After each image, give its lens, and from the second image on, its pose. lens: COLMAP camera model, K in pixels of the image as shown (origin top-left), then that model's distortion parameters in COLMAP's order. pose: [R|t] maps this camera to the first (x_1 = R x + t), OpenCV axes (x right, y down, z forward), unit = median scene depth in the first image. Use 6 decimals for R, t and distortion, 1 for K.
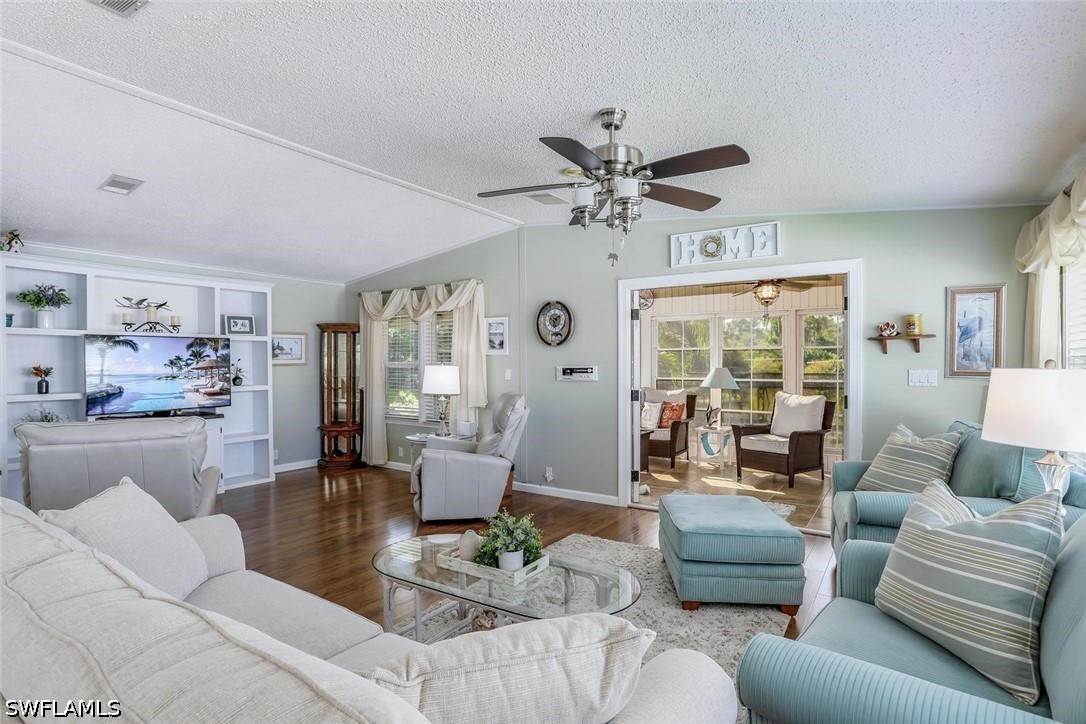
lens RADIAL K [[566.4, 0, 542.8], [0, 566.4, 366.7], [0, 0, 1]] dist [-0.042583, 0.023010]
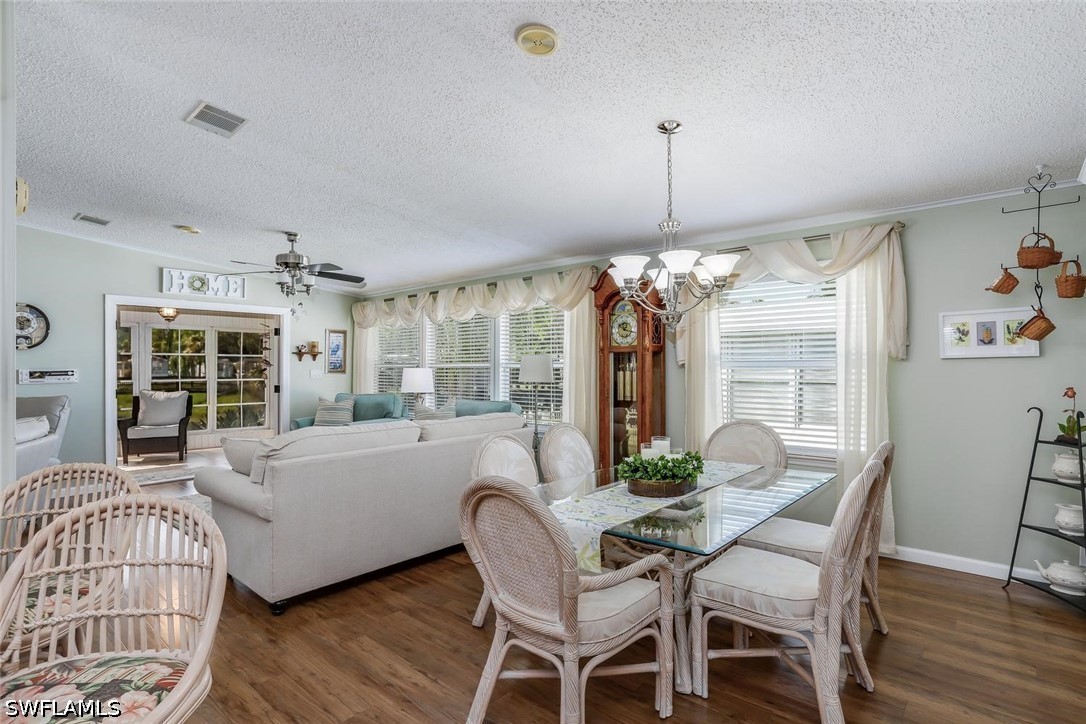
lens RADIAL K [[566.4, 0, 543.9], [0, 566.4, 363.9], [0, 0, 1]] dist [-0.042583, 0.023010]
pose [[0.138915, 0.003709, 0.990297, -0.818709], [0.007809, 0.999958, -0.004841, 0.000686], [-0.990273, 0.008405, 0.138881, -0.041669]]
